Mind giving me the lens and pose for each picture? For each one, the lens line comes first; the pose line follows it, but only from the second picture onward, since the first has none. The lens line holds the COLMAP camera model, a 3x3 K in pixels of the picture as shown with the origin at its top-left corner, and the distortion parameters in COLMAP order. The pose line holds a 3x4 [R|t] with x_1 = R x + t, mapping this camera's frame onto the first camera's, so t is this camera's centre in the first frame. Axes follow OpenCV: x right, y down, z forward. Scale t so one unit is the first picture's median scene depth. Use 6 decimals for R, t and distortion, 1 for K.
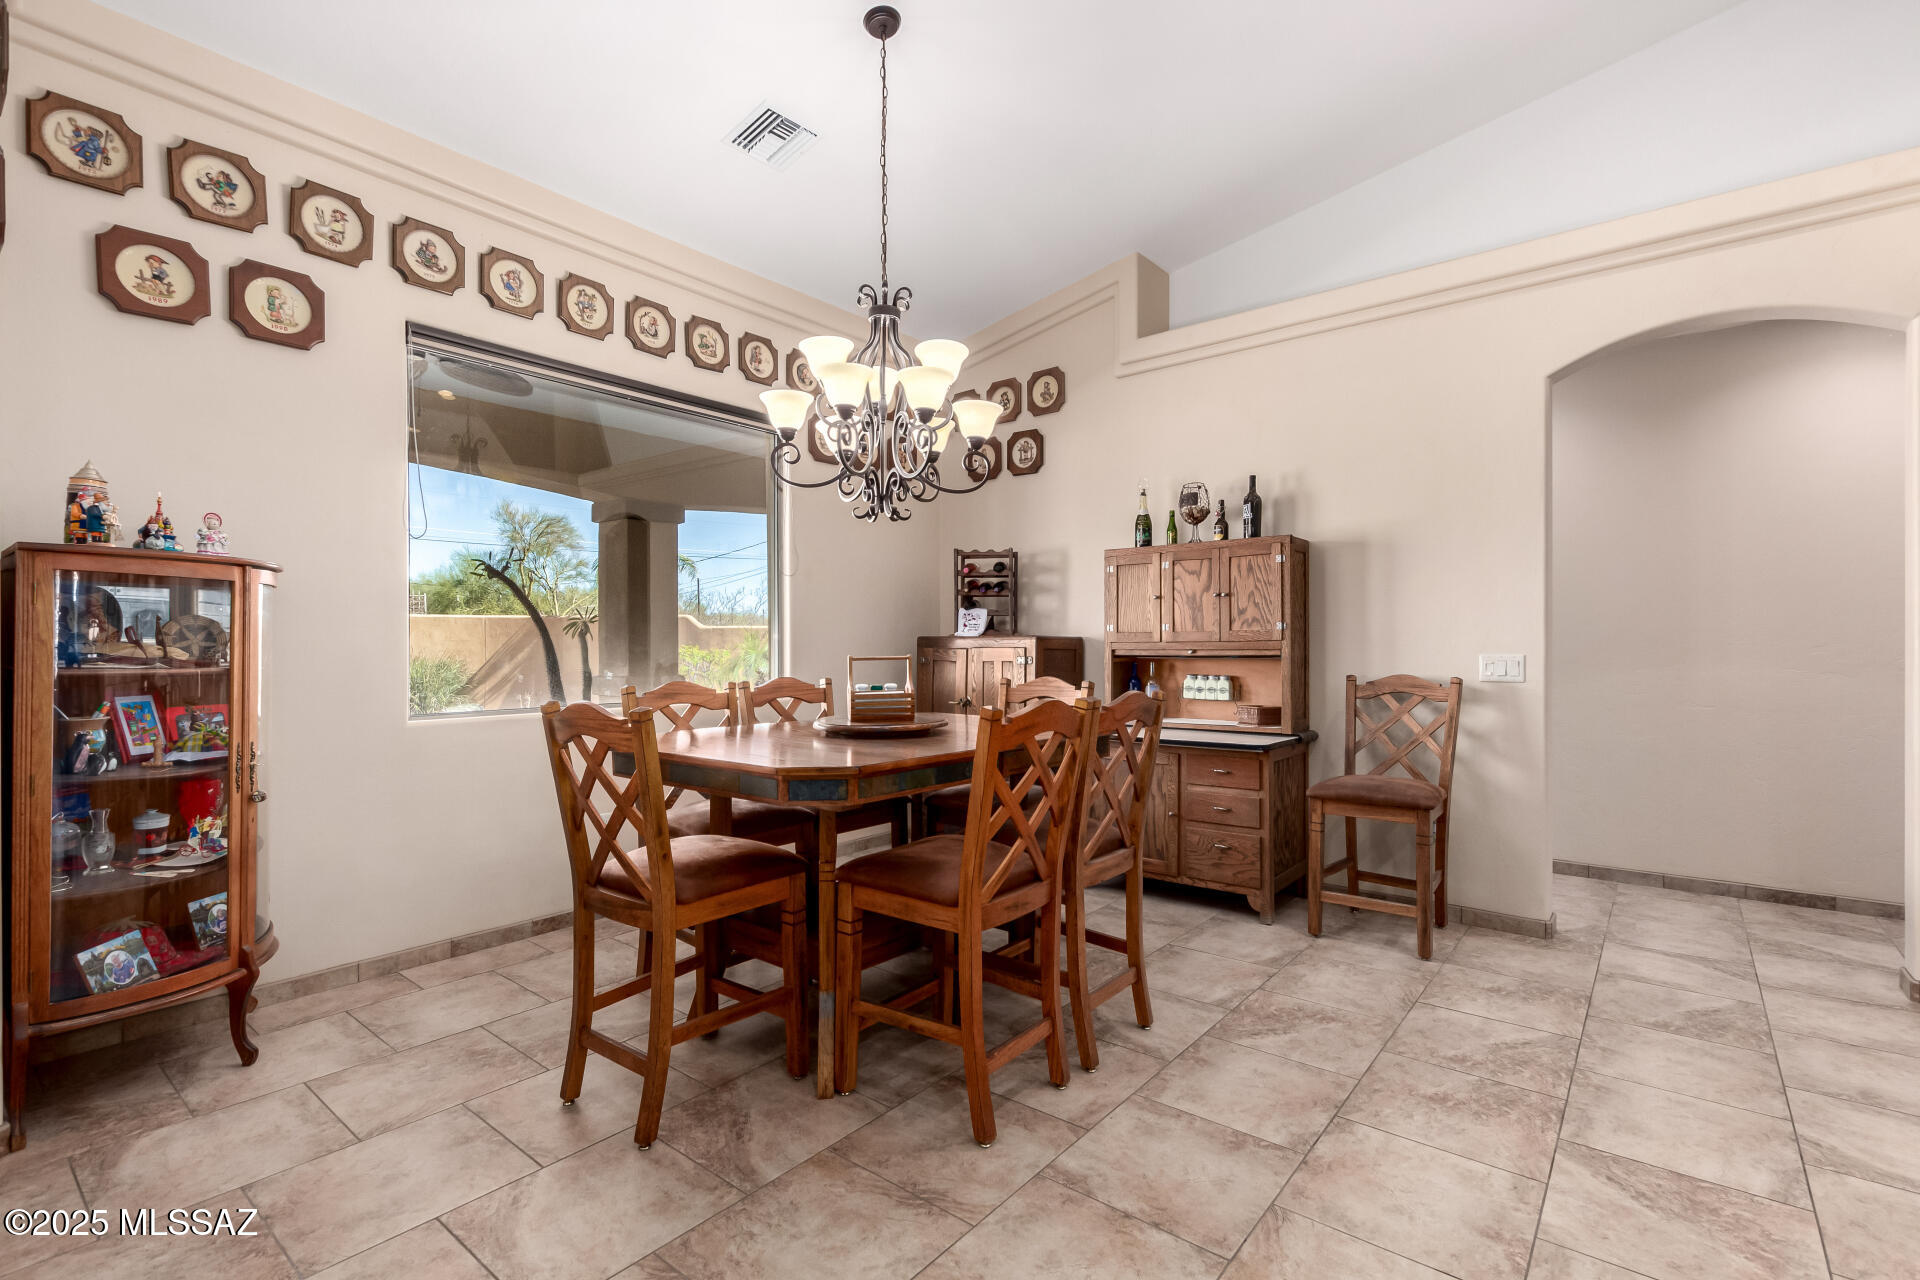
lens RADIAL K [[882.1, 0, 980.6], [0, 882.1, 635.4], [0, 0, 1]] dist [0.012792, -0.005349]
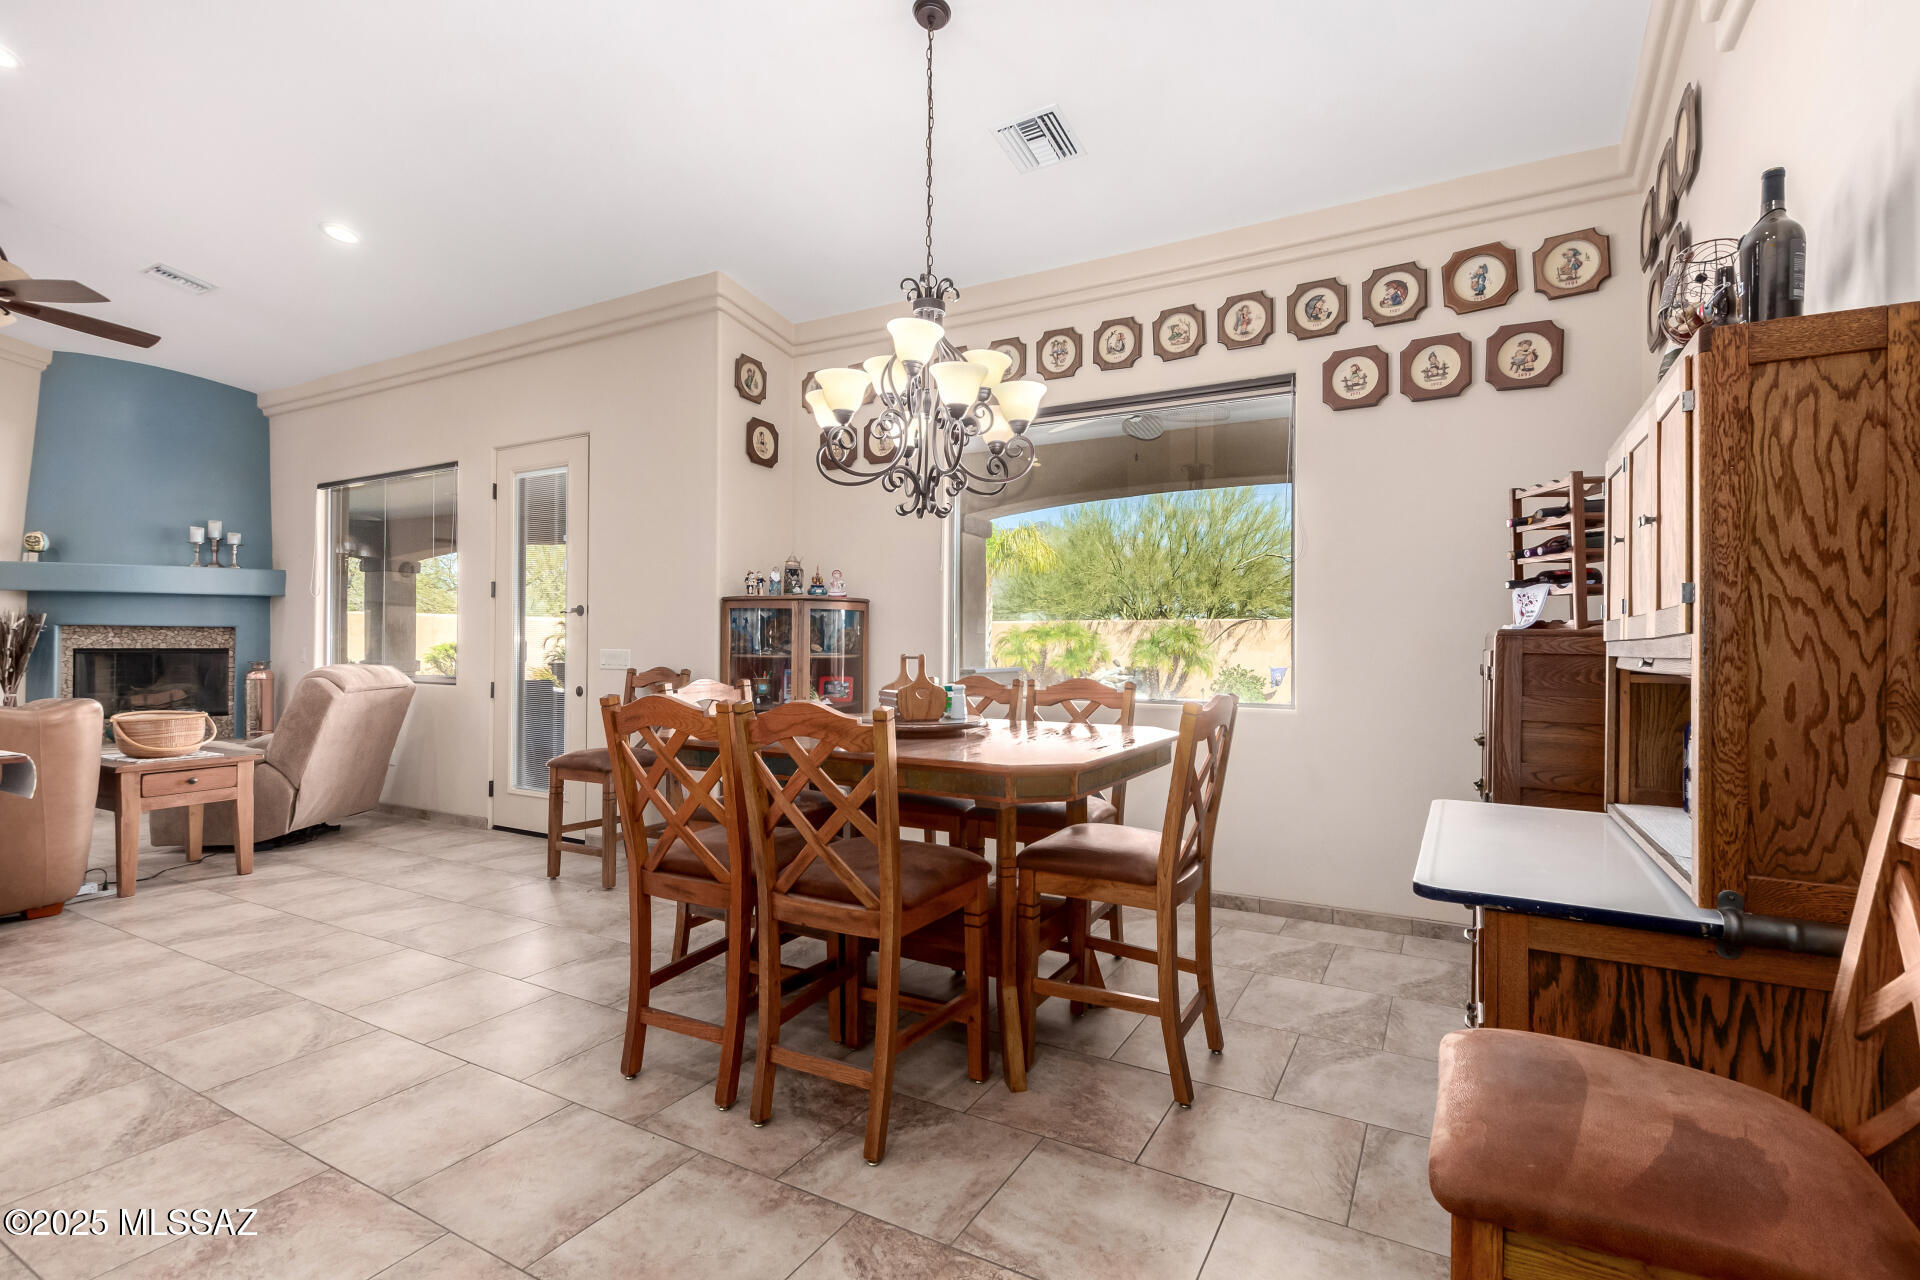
lens RADIAL K [[882.1, 0, 974.5], [0, 882.1, 638.4], [0, 0, 1]] dist [0.012792, -0.005349]
pose [[0.159299, -0.005862, -0.987213, 0.642897], [0.005996, 0.999970, -0.004970, 0.007251], [0.987212, -0.005127, 0.159329, 0.666103]]
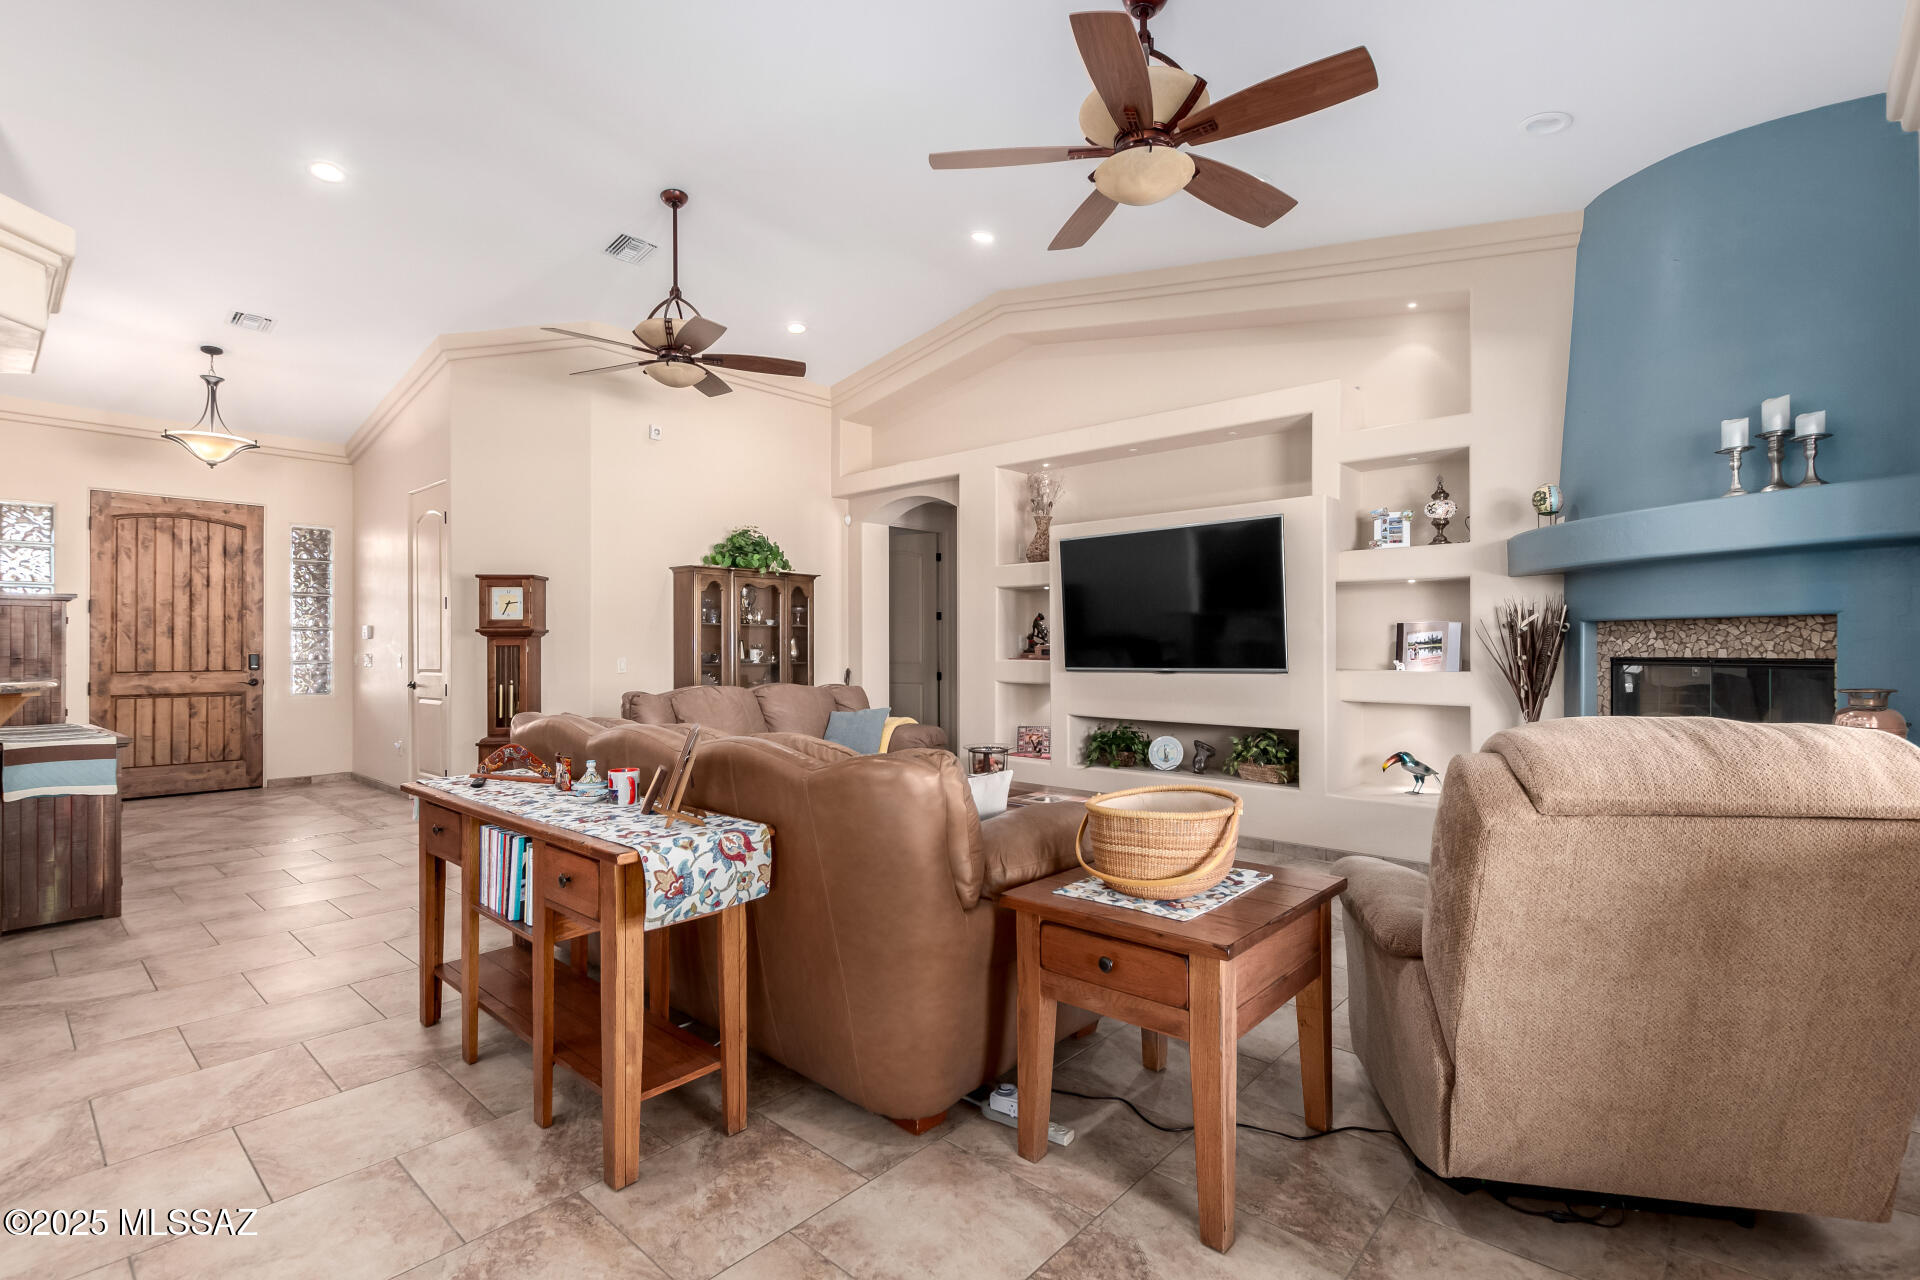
lens RADIAL K [[882.1, 0, 977.1], [0, 882.1, 640.6], [0, 0, 1]] dist [0.012792, -0.005349]
pose [[-0.998260, 0.004176, 0.058825, -0.544455], [0.003137, 0.999838, -0.017737, 0.004115], [-0.058890, -0.017522, -0.998111, 0.375081]]
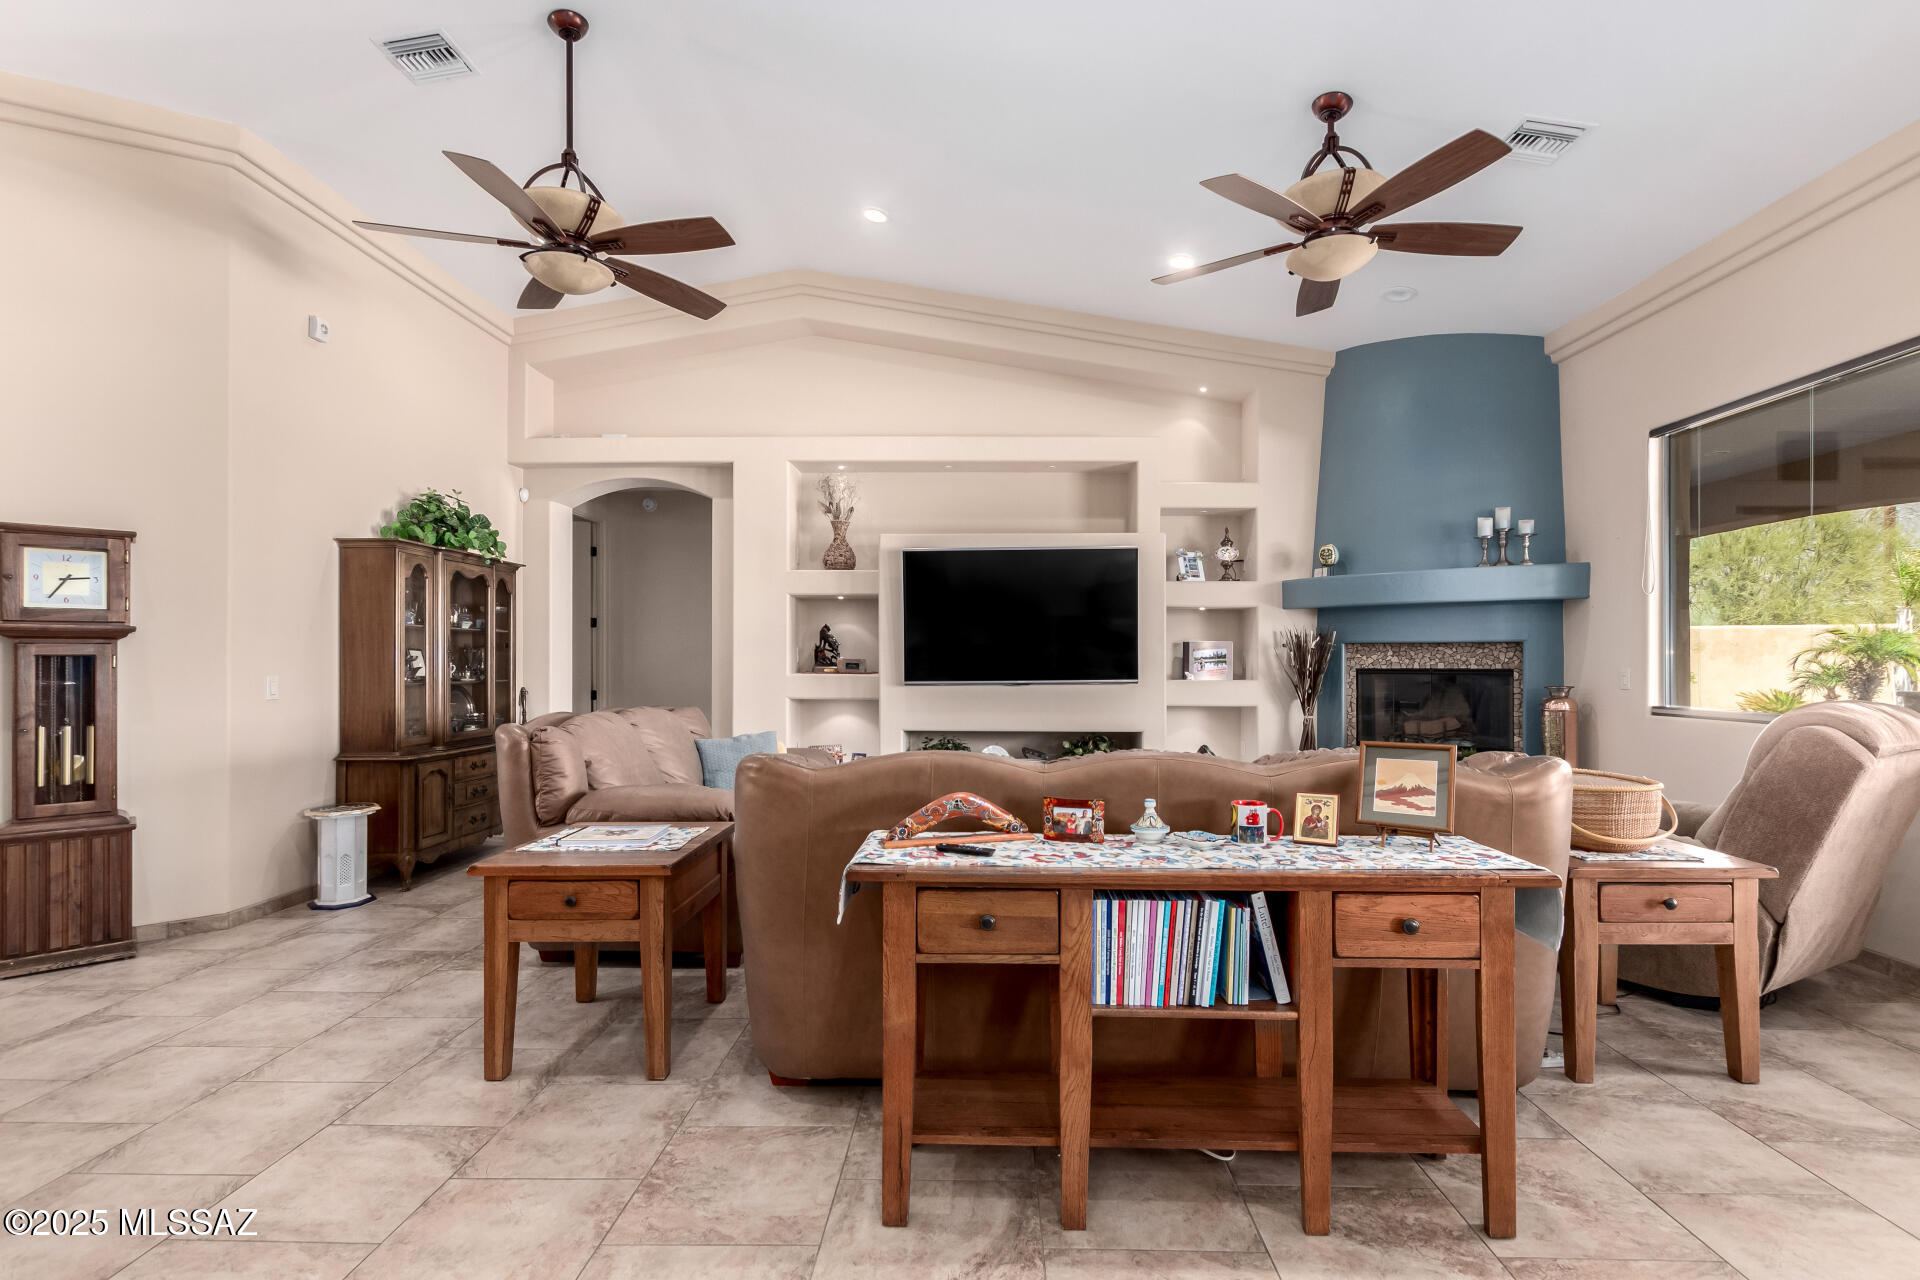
lens RADIAL K [[882.1, 0, 970.9], [0, 882.1, 655.7], [0, 0, 1]] dist [0.012792, -0.005349]
pose [[-0.799432, -0.002073, -0.600753, 0.186489], [0.006787, 0.999899, -0.012482, -0.000107], [0.600718, -0.014055, -0.799338, 0.097796]]
